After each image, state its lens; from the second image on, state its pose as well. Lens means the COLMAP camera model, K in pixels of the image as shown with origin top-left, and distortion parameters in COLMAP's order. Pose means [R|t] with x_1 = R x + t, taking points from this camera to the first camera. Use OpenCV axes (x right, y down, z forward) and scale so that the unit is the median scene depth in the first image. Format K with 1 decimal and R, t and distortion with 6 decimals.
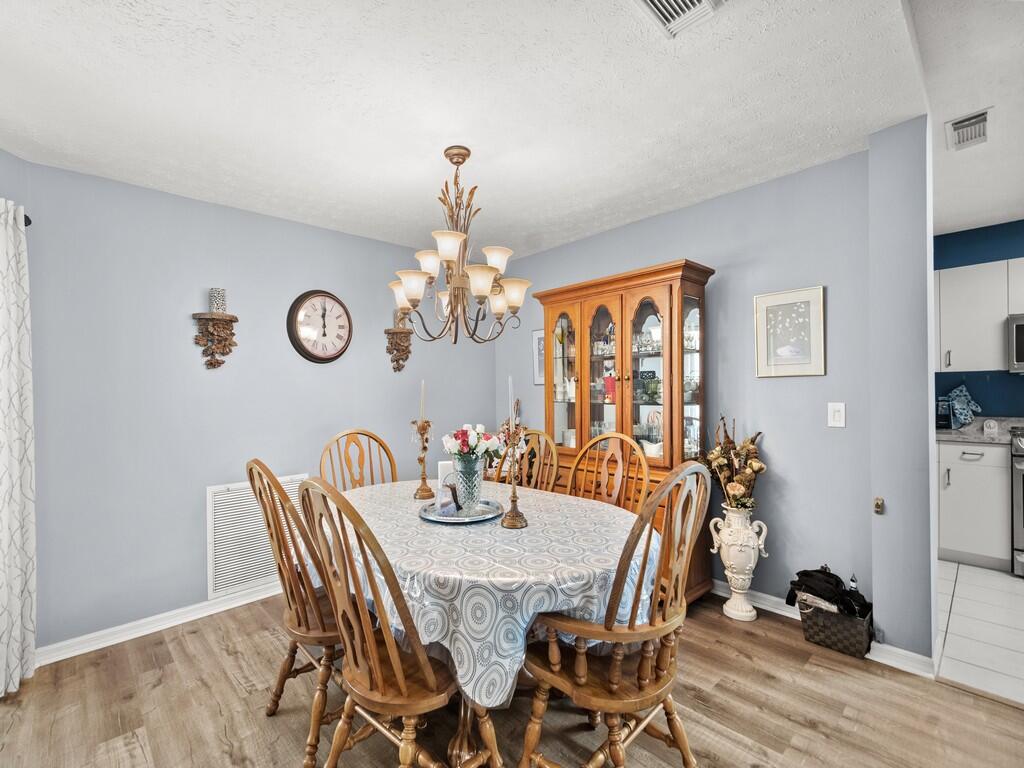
lens RADIAL K [[446.9, 0, 500.6], [0, 446.9, 394.6], [0, 0, 1]] dist [-0.000602, -0.000210]
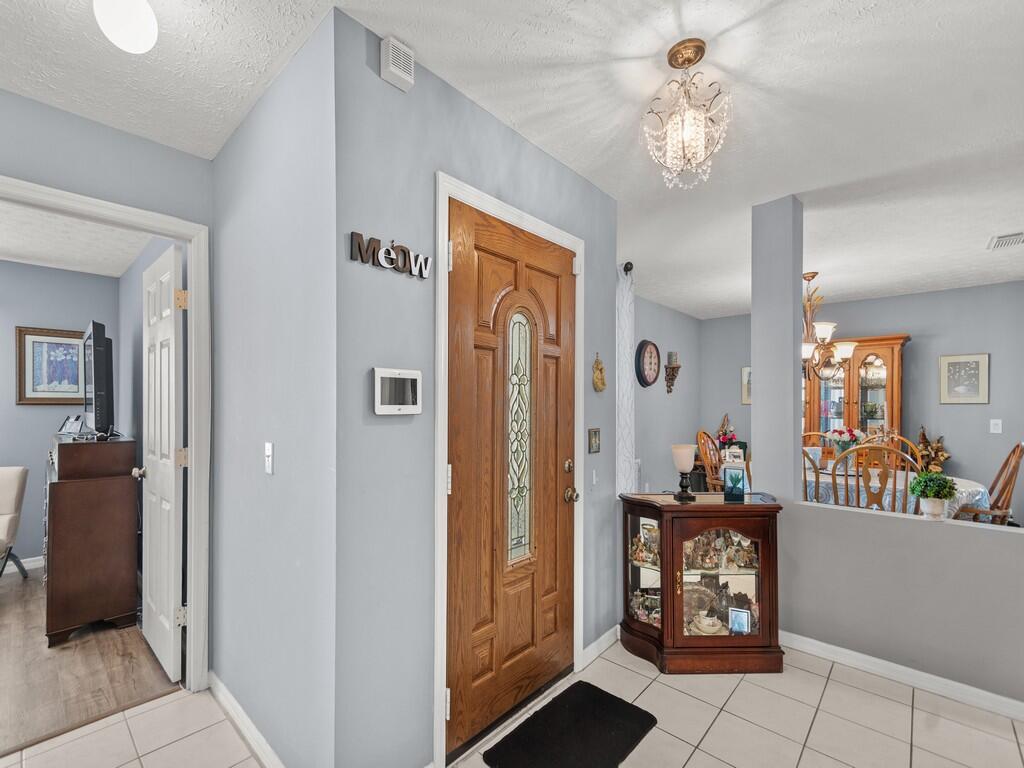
lens RADIAL K [[452.9, 0, 517.1], [0, 452.9, 407.4], [0, 0, 1]] dist [0.012579, 0.000320]
pose [[0.995268, 0.020824, 0.094905, -1.233384], [-0.020352, 0.999775, -0.005933, 0.018588], [-0.095008, 0.003974, 0.995469, -0.597350]]
